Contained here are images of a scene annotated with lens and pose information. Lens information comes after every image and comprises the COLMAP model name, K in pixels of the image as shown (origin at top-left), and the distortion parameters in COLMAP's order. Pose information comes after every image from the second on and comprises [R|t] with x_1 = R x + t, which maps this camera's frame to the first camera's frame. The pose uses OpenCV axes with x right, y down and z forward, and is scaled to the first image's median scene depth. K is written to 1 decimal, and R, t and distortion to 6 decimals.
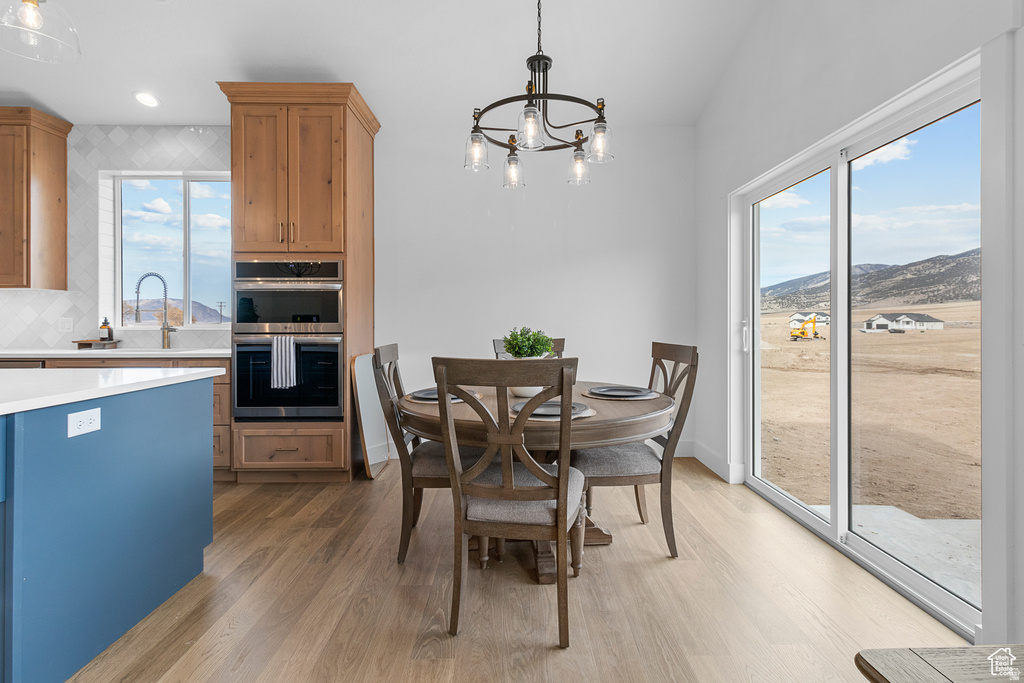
lens RADIAL K [[484.5, 0, 510.8], [0, 484.5, 321.8], [0, 0, 1]] dist [0.009918, 0.000033]
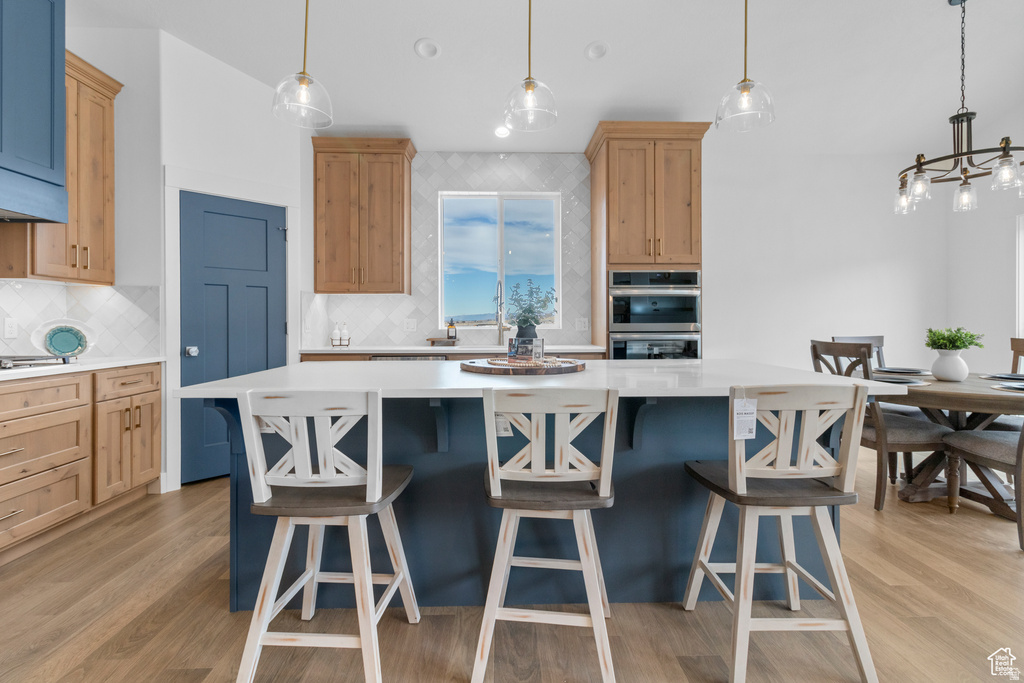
lens RADIAL K [[478.4, 0, 518.8], [0, 478.4, 321.9], [0, 0, 1]] dist [0.007183, -0.000085]
pose [[0.999625, -0.000489, 0.027378, -0.823697], [0.000511, 1.000000, -0.000786, -0.000056], [-0.027378, 0.000800, 0.999625, -0.162585]]
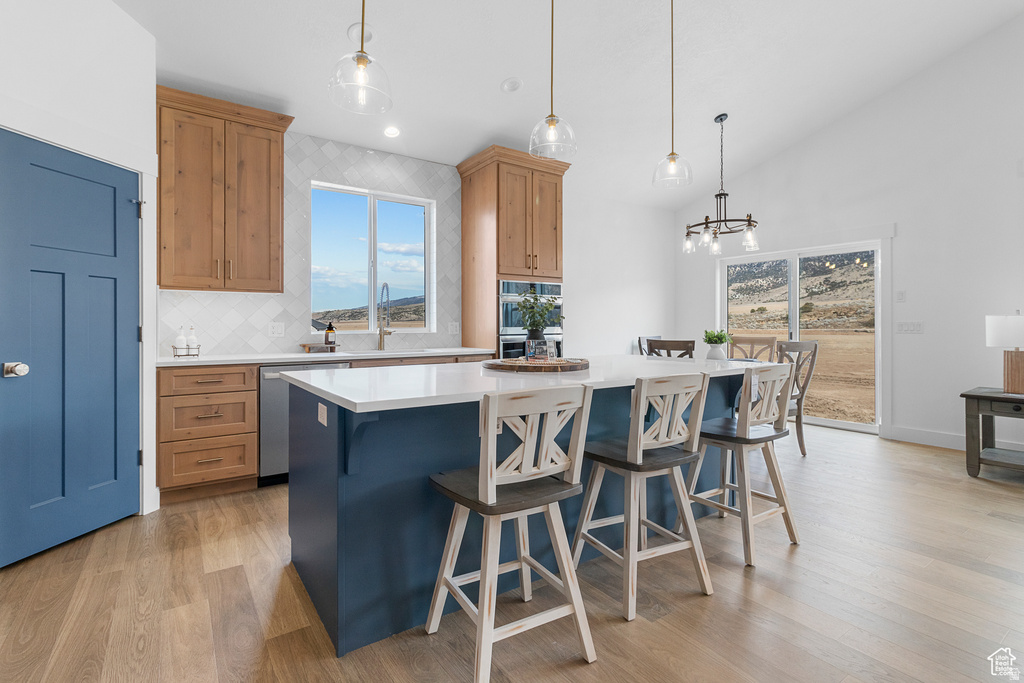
lens RADIAL K [[490.2, 0, 510.2], [0, 490.2, 326.1], [0, 0, 1]] dist [0.011461, 0.000139]
pose [[0.821468, -0.000063, 0.570254, -1.309586], [0.000071, 1.000000, 0.000008, -0.000636], [-0.570254, 0.000033, 0.821468, -0.114645]]
